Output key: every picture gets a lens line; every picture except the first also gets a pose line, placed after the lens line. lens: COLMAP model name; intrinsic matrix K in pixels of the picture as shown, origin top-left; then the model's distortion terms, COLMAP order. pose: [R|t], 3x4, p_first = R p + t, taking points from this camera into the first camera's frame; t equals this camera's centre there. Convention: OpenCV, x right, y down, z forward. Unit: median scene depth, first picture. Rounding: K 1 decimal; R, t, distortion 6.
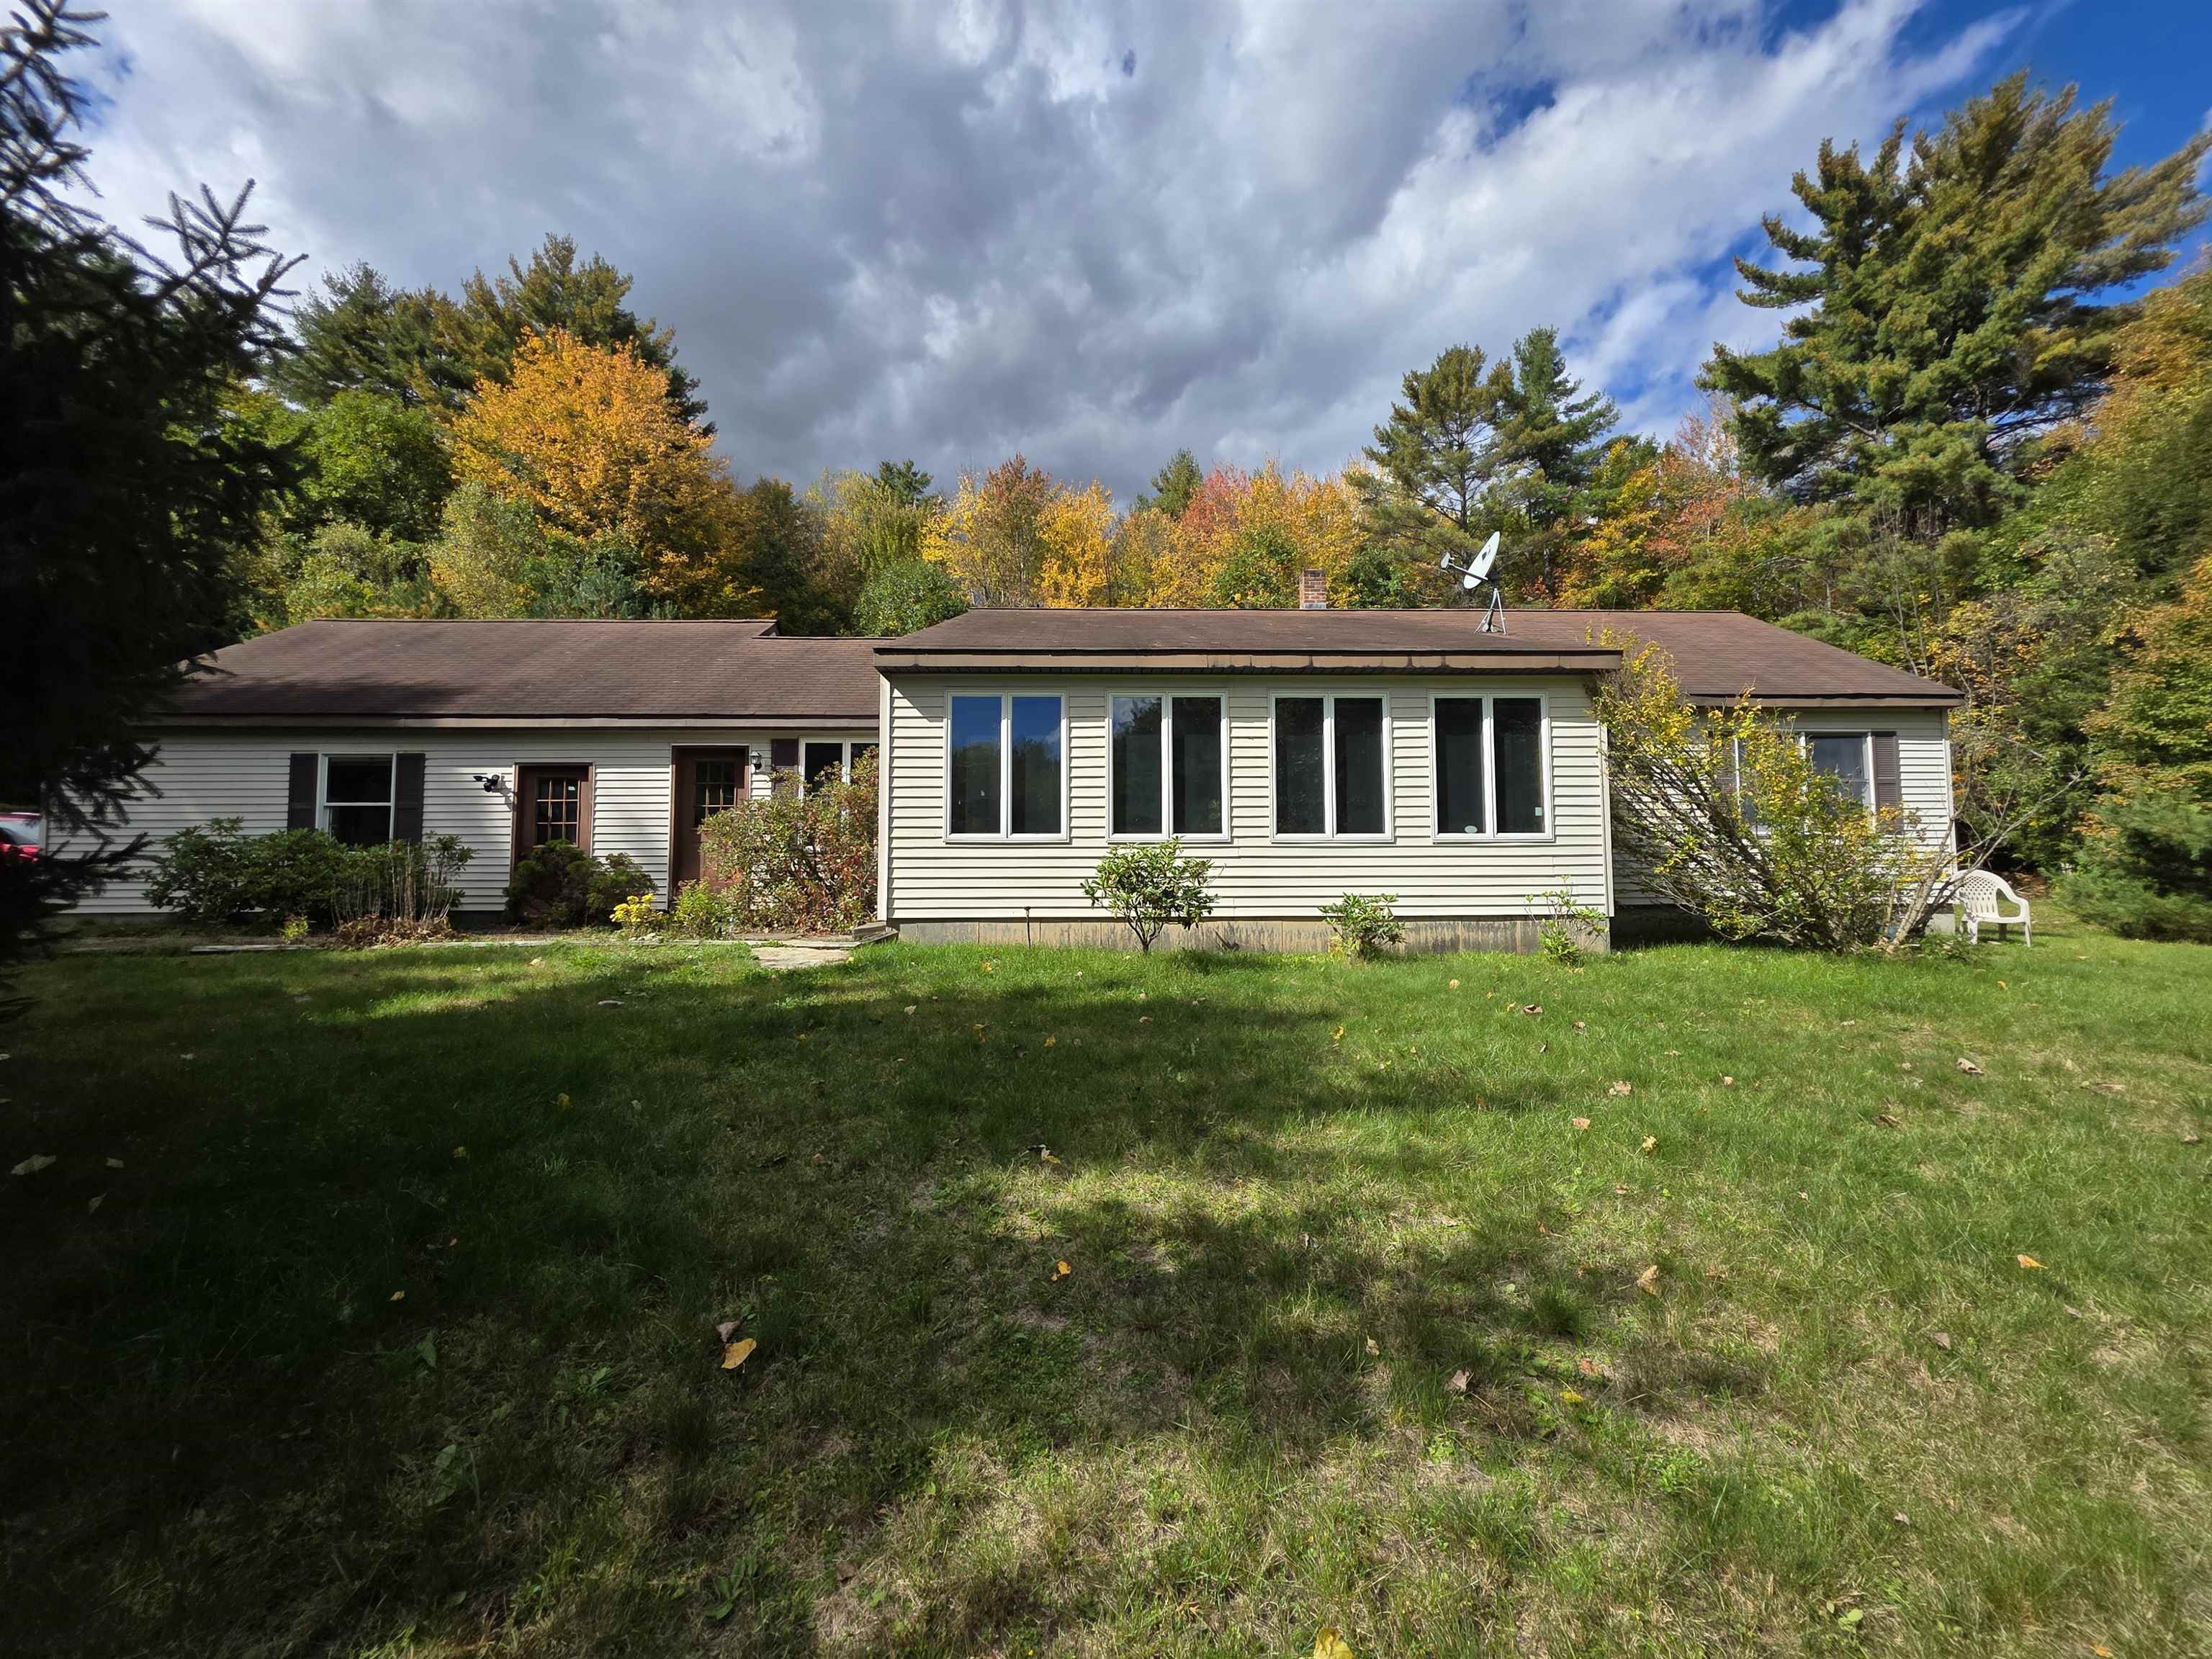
lens RADIAL K [[883.2, 0, 1106.0], [0, 883.2, 829.5], [0, 0, 1]] dist [0.004546, 0.000034]
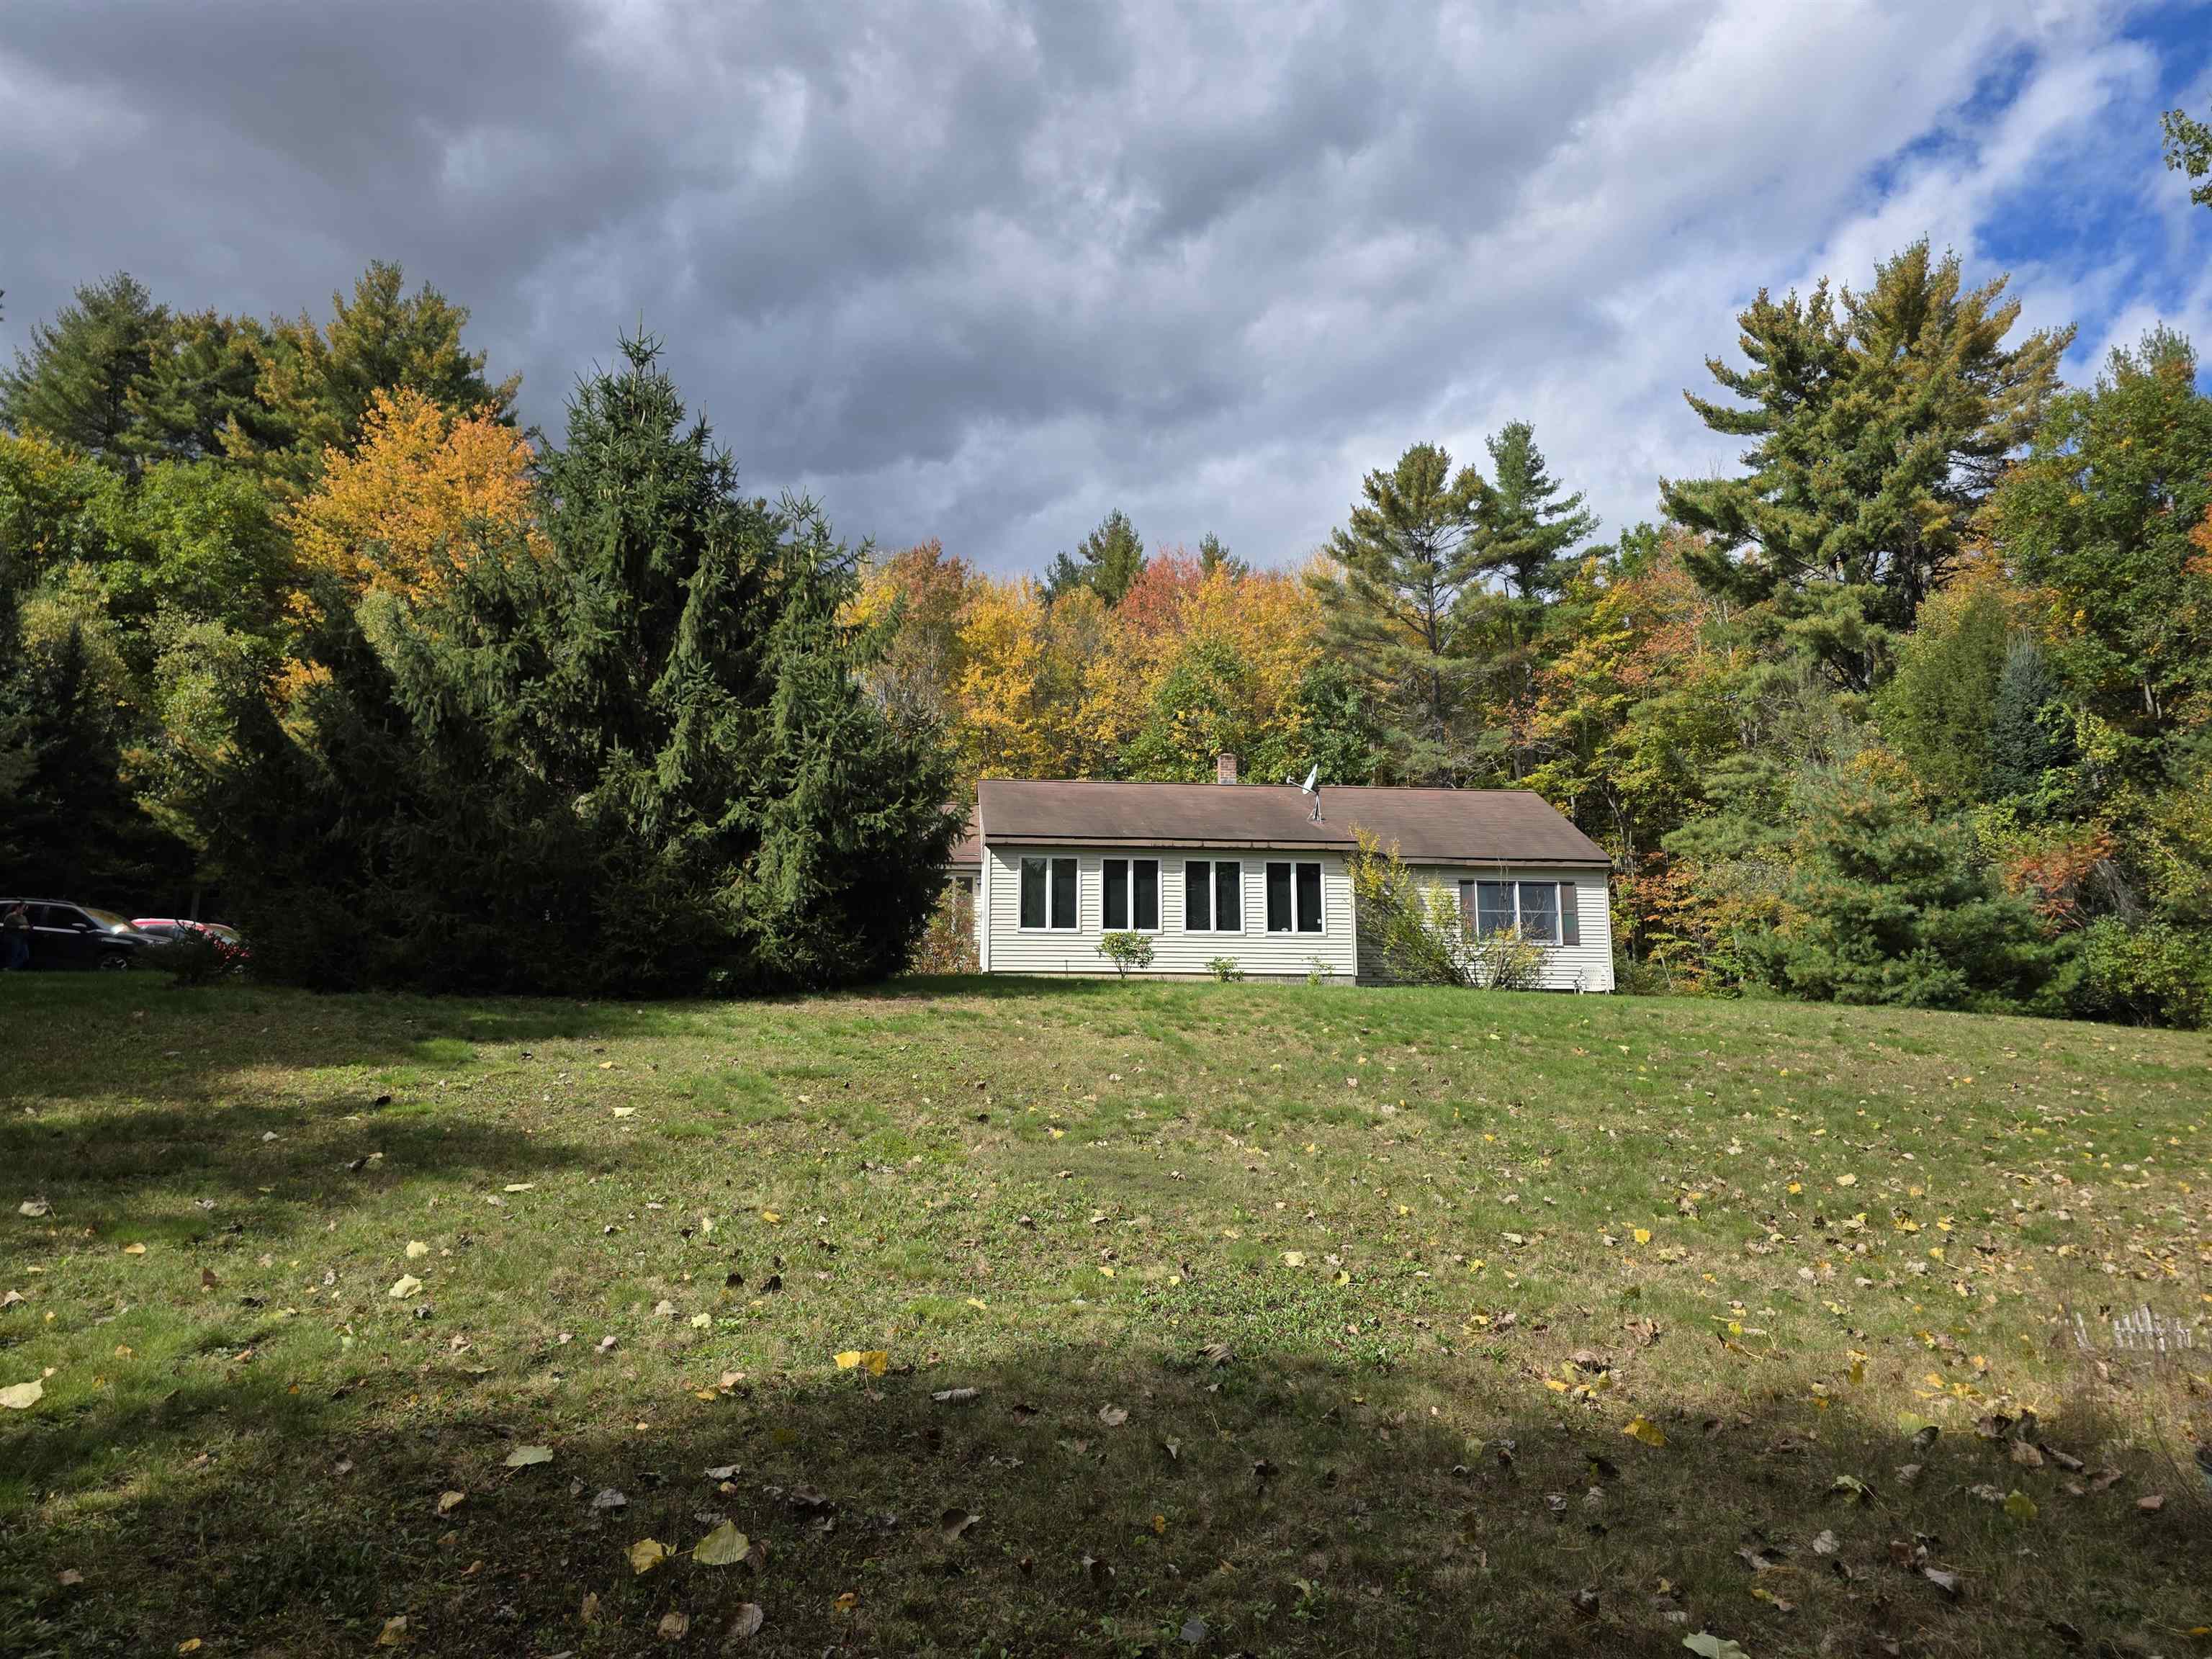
lens RADIAL K [[1468.5, 0, 1112.2], [0, 1468.5, 836.3], [0, 0, 1]] dist [0.054410, -0.045691]
pose [[0.995771, 0.018616, 0.089964, -0.070775], [-0.008127, 0.993266, -0.115574, 0.046492], [-0.091510, 0.114354, 0.989216, -0.591631]]
